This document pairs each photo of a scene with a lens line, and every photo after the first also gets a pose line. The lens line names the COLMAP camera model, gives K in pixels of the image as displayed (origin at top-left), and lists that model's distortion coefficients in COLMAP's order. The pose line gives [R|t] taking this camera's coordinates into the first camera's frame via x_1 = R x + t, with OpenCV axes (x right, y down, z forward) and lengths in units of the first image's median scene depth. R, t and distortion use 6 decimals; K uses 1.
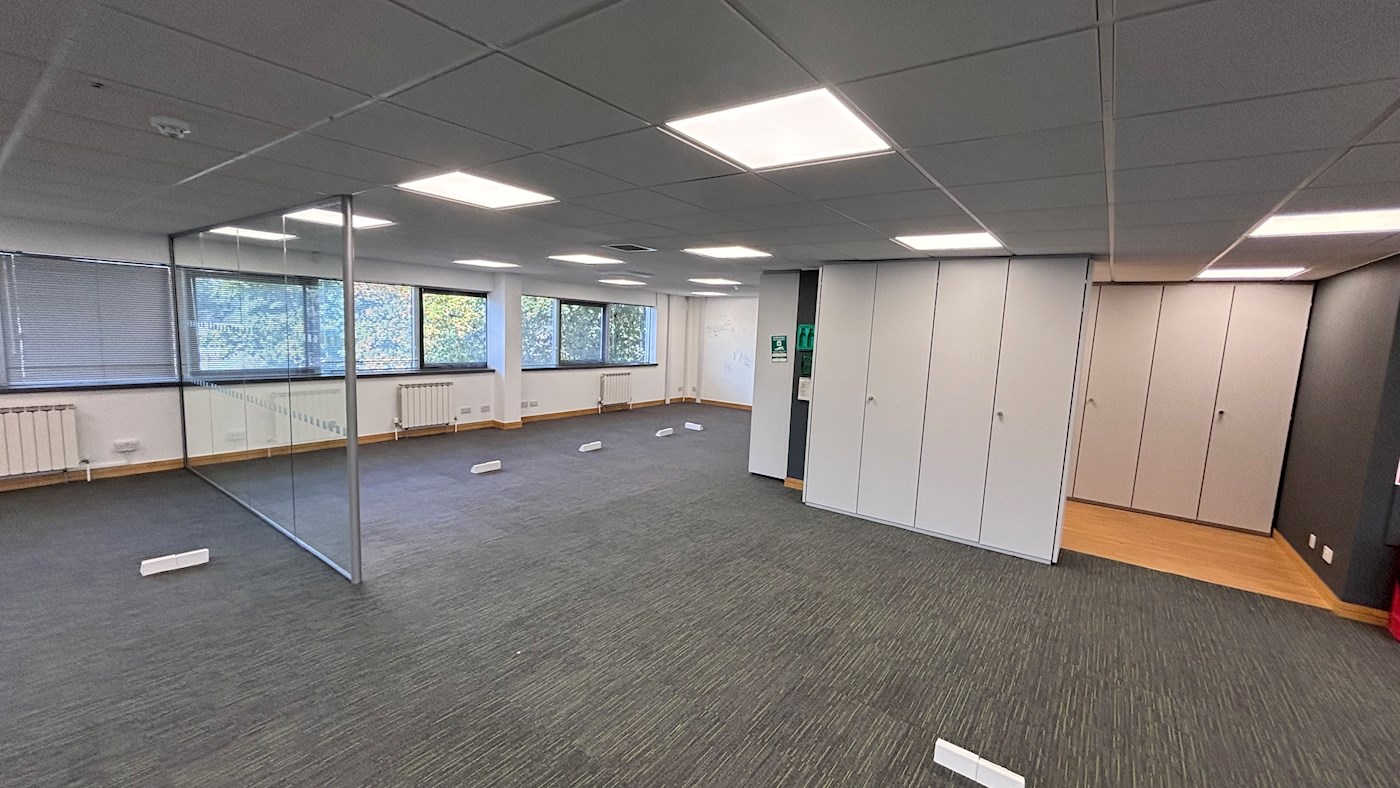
lens RADIAL K [[553.4, 0, 695.8], [0, 553.4, 416.3], [0, 0, 1]] dist [0.015016, 0.000059]
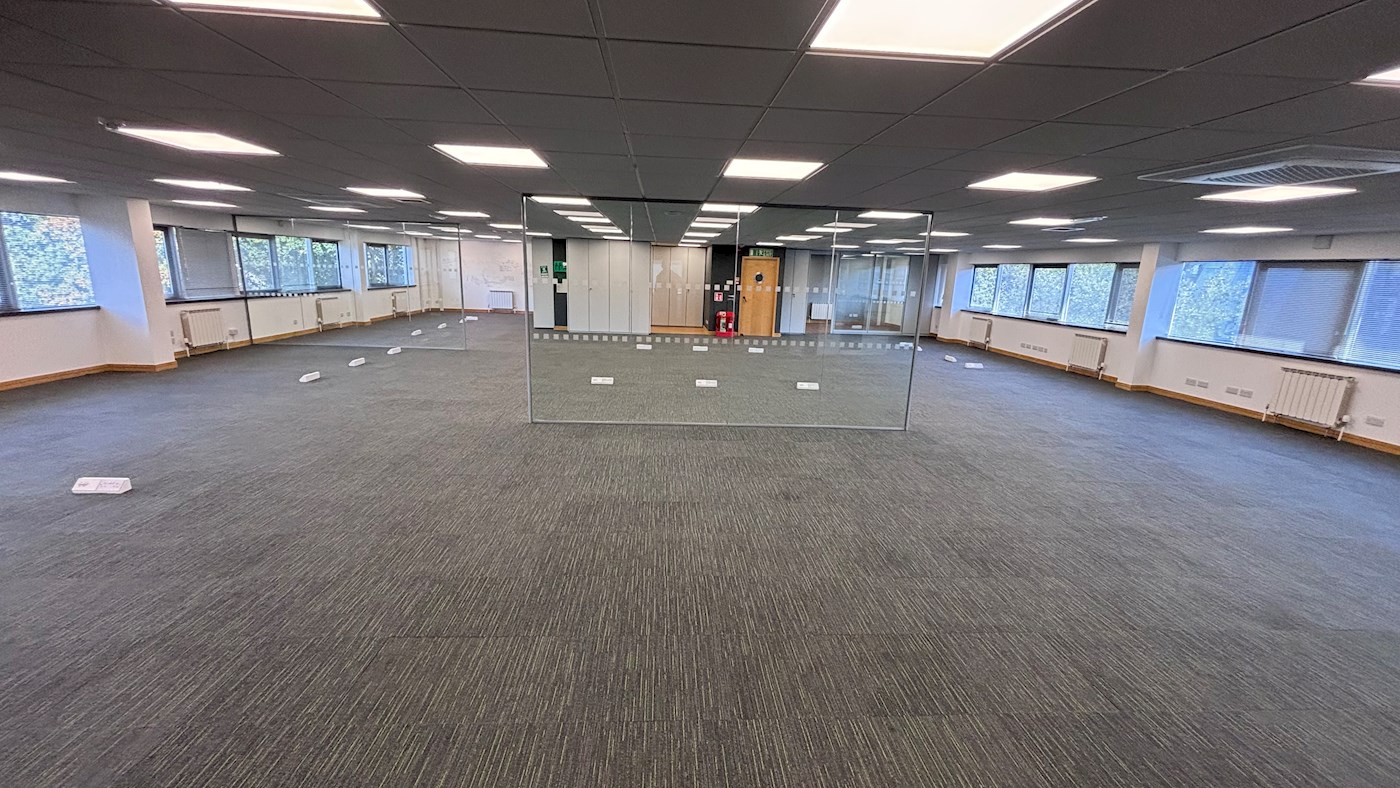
lens RADIAL K [[565.7, 0, 694.4], [0, 565.7, 392.0], [0, 0, 1]] dist [0.000316, 0.000220]
pose [[0.762392, -0.152619, 0.628861, -0.843122], [0.100528, 0.987925, 0.117887, 0.145061], [-0.639260, -0.026657, 0.768529, -1.119277]]
